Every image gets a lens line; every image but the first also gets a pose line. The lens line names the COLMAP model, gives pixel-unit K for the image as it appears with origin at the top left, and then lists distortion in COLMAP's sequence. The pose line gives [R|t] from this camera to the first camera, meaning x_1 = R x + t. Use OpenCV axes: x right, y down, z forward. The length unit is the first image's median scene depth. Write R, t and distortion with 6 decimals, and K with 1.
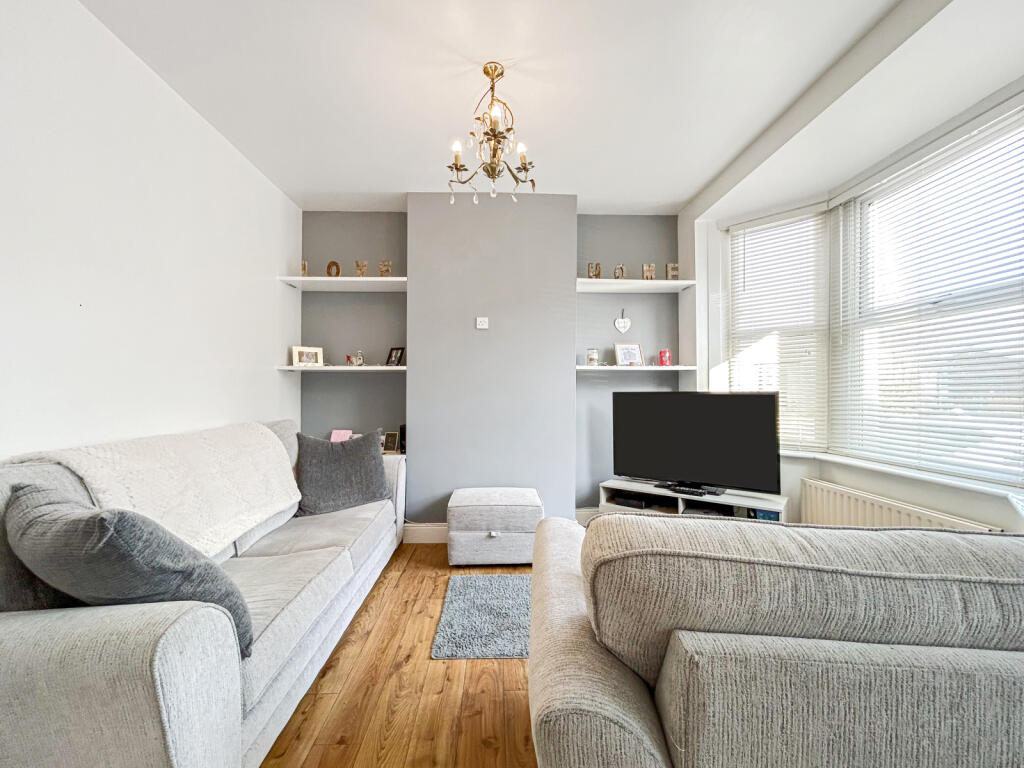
lens RADIAL K [[426.2, 0, 514.4], [0, 426.2, 389.1], [0, 0, 1]] dist [0.001445, -0.001142]
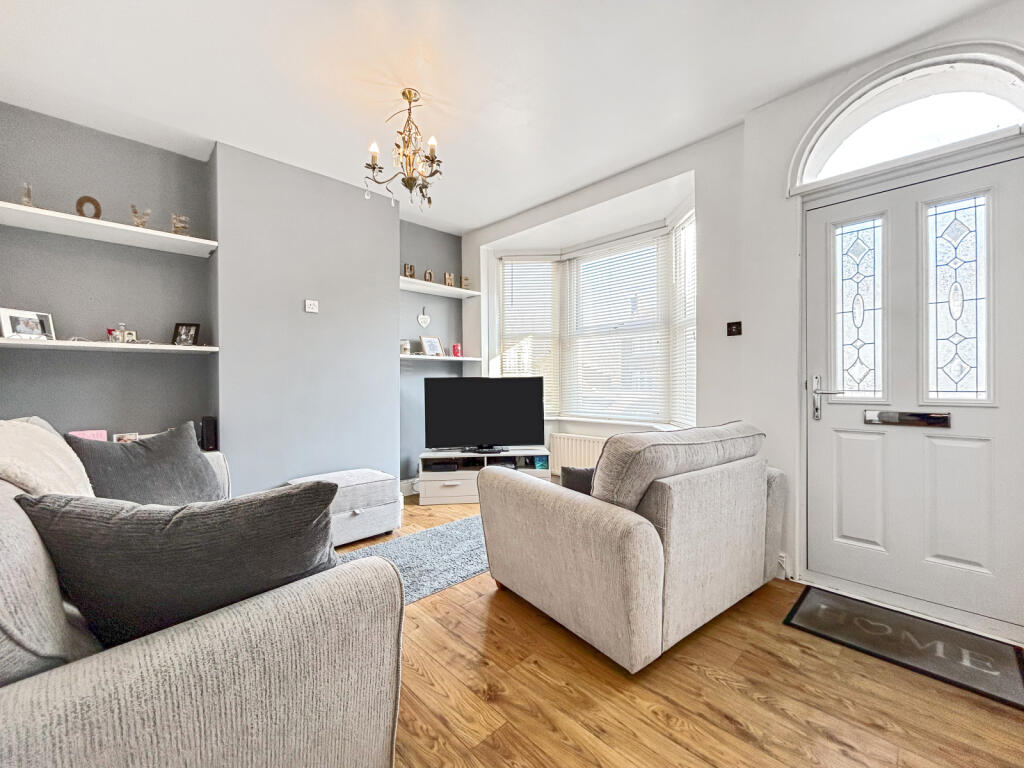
lens RADIAL K [[426.2, 0, 511.6], [0, 426.2, 385.2], [0, 0, 1]] dist [0.001445, -0.001142]
pose [[0.729030, -0.012003, 0.684377, -0.406168], [0.001794, 0.999876, 0.015625, 0.010137], [-0.684480, -0.010163, 0.728961, -0.020545]]
